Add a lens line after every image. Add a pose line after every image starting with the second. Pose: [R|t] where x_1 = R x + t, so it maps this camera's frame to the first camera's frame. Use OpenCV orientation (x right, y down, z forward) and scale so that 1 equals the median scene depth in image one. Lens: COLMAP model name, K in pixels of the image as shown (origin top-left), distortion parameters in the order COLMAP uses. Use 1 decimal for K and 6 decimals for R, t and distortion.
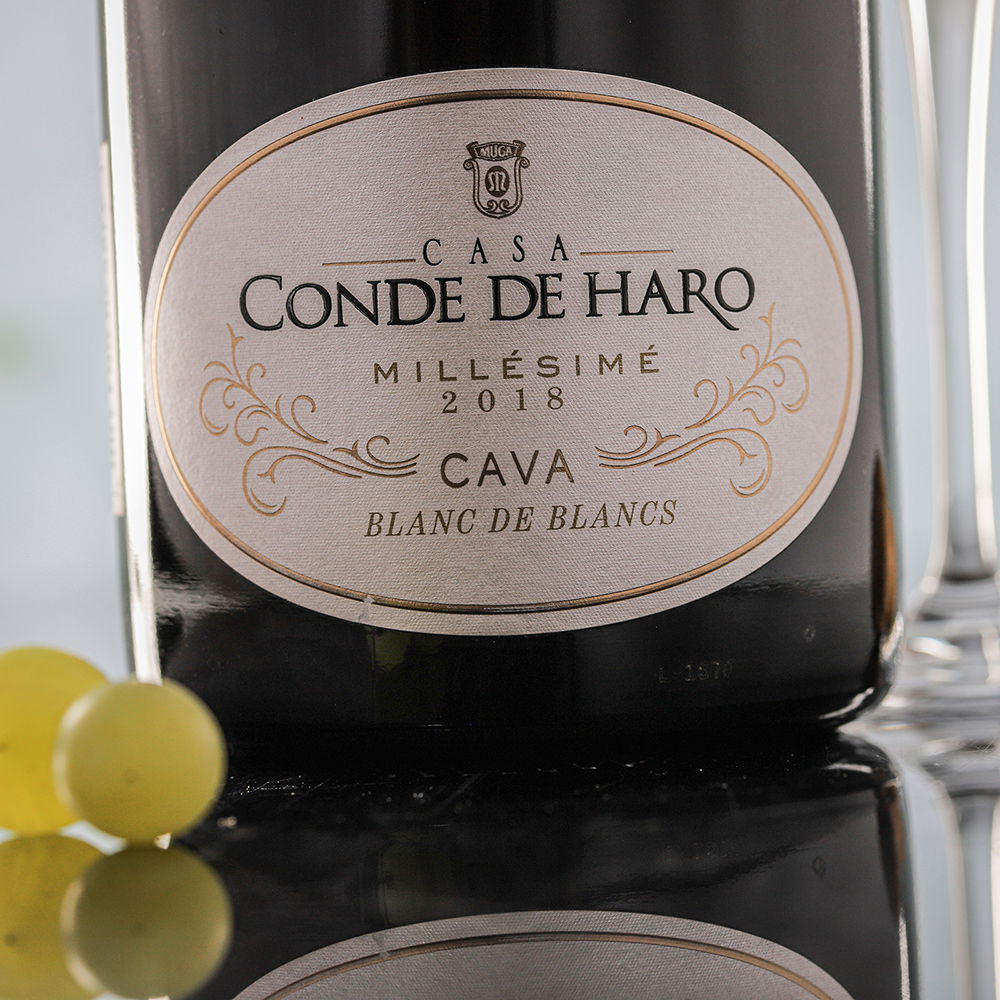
lens RADIAL K [[6588.0, 0, 500.0], [0, 6588.0, 500.0], [0, 0, 1]] dist [0.176243, -7.745321]
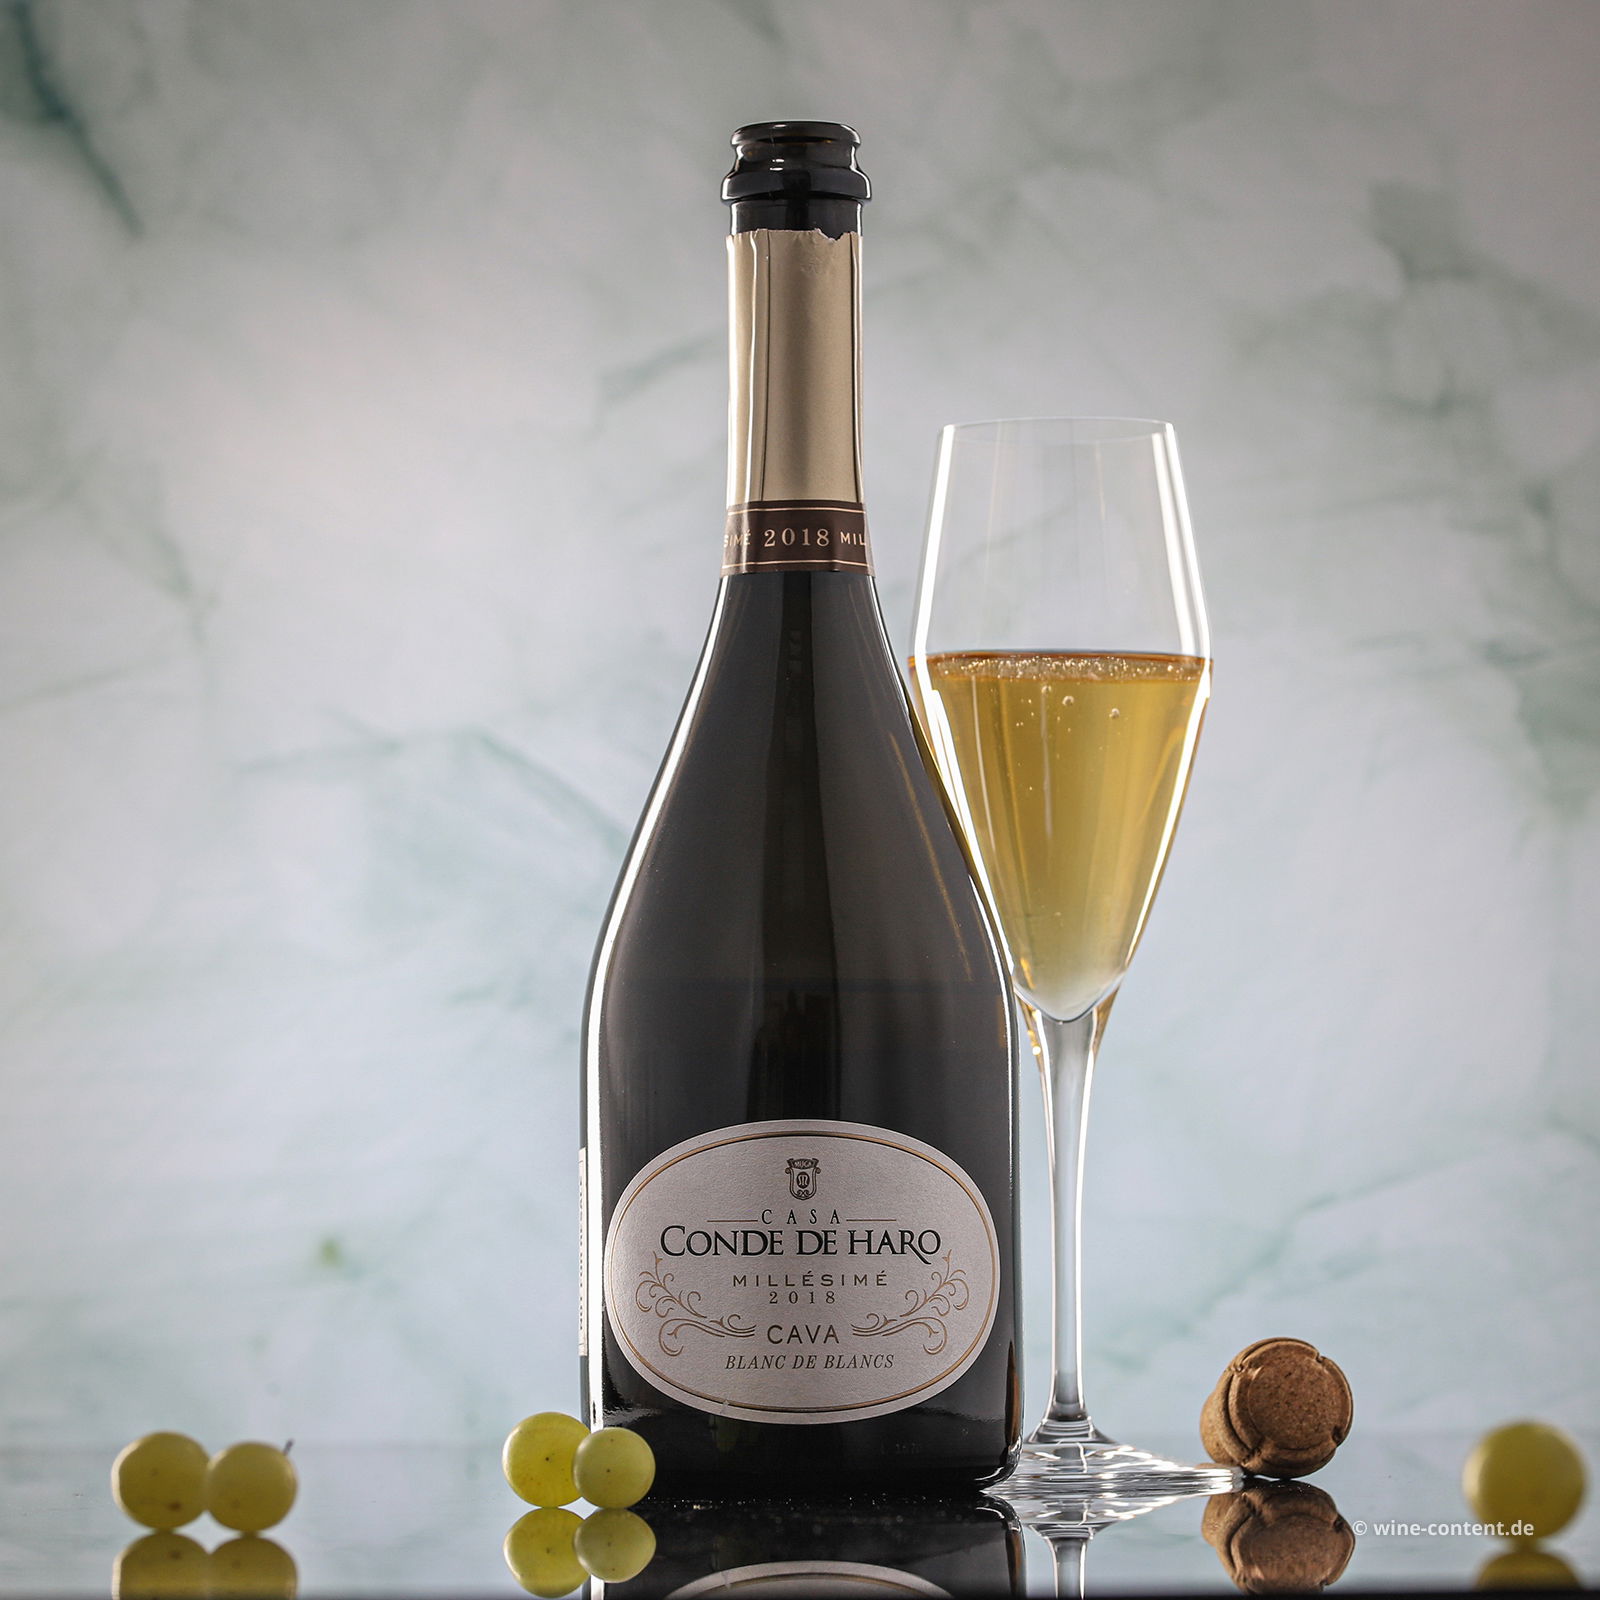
lens RADIAL K [[10540.8, 0, 800.0], [0, 10540.8, 800.0], [0, 0, 1]] dist [0.176243, -7.745321]
pose [[0.999386, 0.033918, 0.008819, -0.031181], [-0.033238, 0.997113, -0.068275, 0.048066], [-0.011110, 0.067940, 0.997628, -1.979617]]
